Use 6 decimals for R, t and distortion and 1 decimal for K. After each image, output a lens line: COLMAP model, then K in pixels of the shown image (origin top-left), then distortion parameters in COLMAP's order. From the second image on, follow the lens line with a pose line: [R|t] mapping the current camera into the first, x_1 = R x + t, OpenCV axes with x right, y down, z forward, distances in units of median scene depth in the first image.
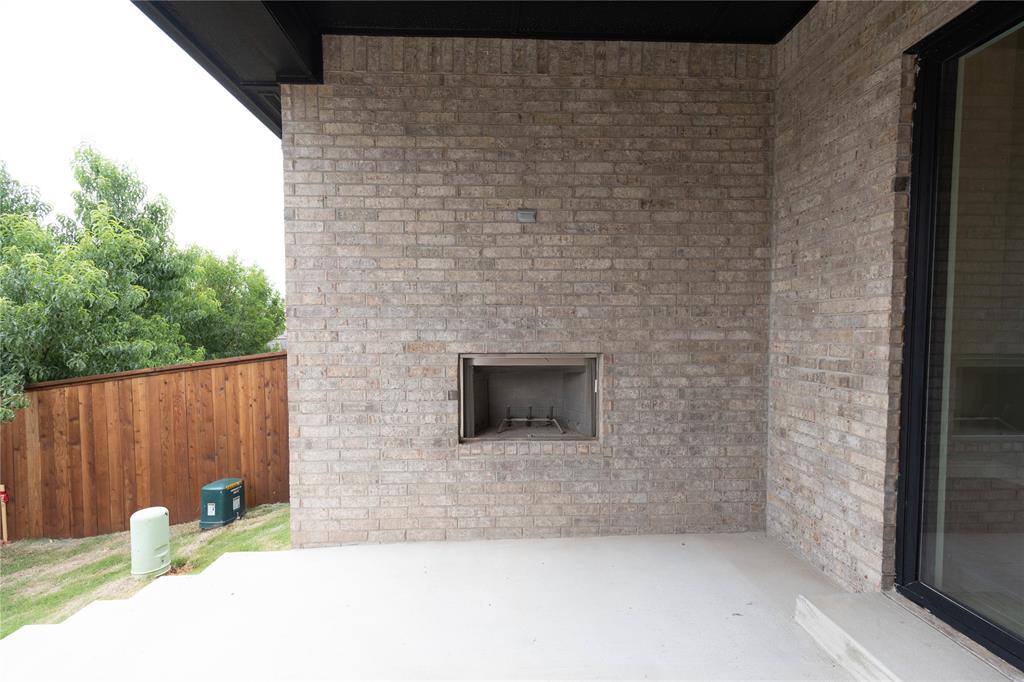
lens RADIAL K [[461.4, 0, 503.9], [0, 461.4, 354.2], [0, 0, 1]] dist [0.004091, 0.000254]
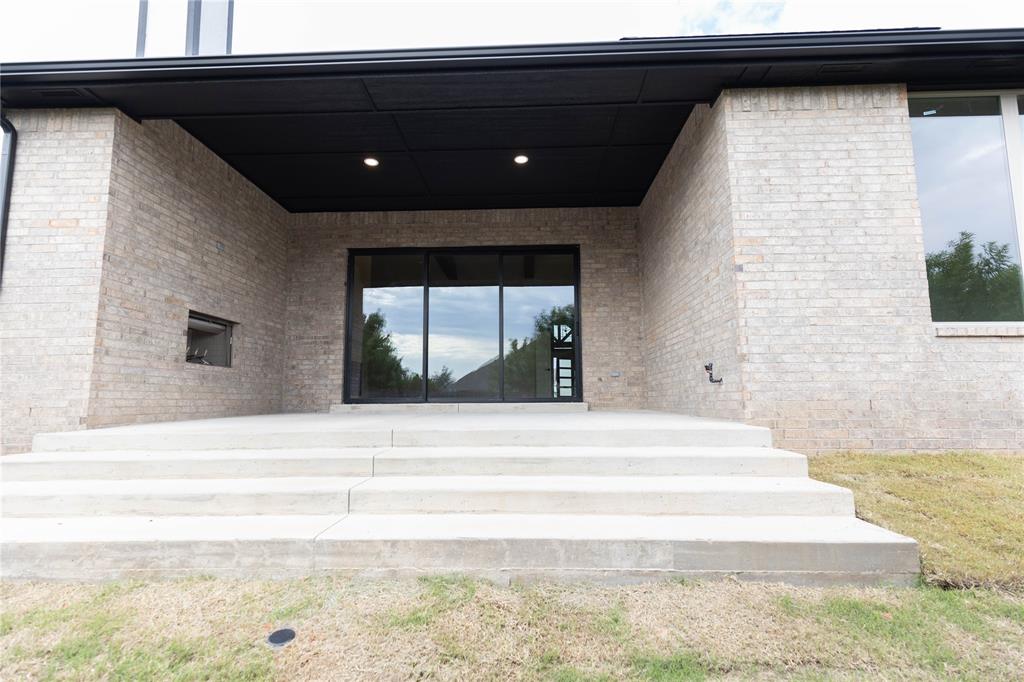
lens RADIAL K [[461.4, 0, 512.1], [0, 461.4, 345.8], [0, 0, 1]] dist [0.004091, 0.000254]
pose [[0.070125, 0.119200, 0.990391, -1.731295], [0.053444, 0.990960, -0.123053, 0.416137], [-0.996106, 0.061559, 0.063120, -0.310134]]
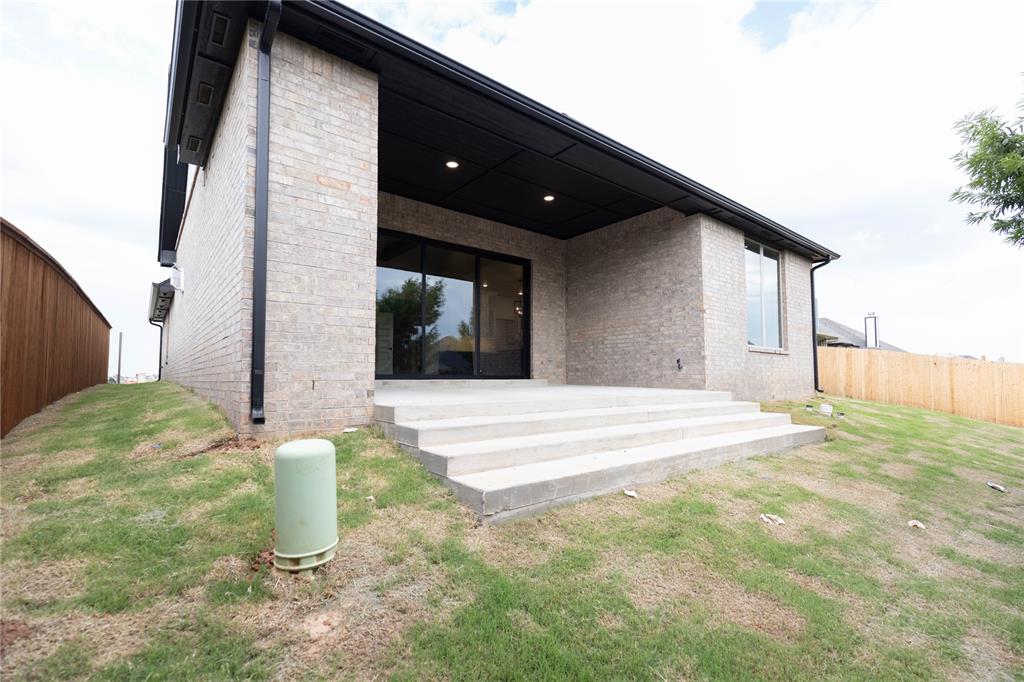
lens RADIAL K [[461.4, 0, 501.9], [0, 461.4, 346.6], [0, 0, 1]] dist [0.004091, 0.000254]
pose [[-0.591875, 0.054459, 0.804188, -1.785661], [0.035395, 0.998509, -0.041568, 0.326554], [-0.805252, 0.003861, -0.592920, 1.638872]]
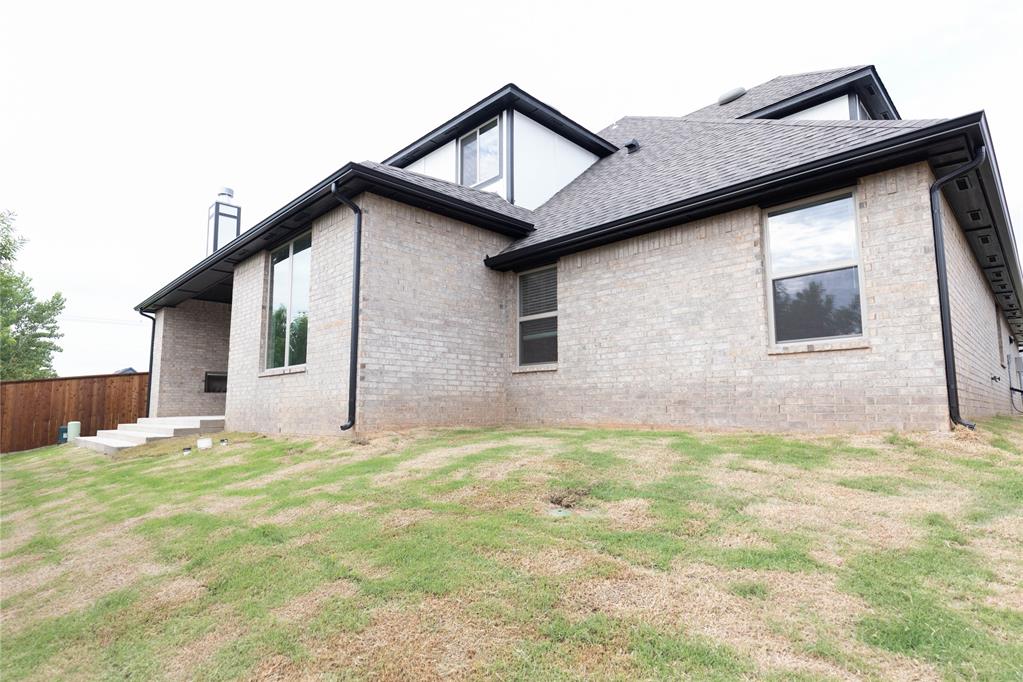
lens RADIAL K [[532.1, 0, 511.5], [0, 532.1, 347.7], [0, 0, 1]] dist [-0.002381, -0.000273]
pose [[0.734520, 0.077551, 0.674142, -1.378307], [0.034978, 0.987801, -0.151743, 0.639541], [-0.677685, 0.135038, 0.722847, -4.597925]]
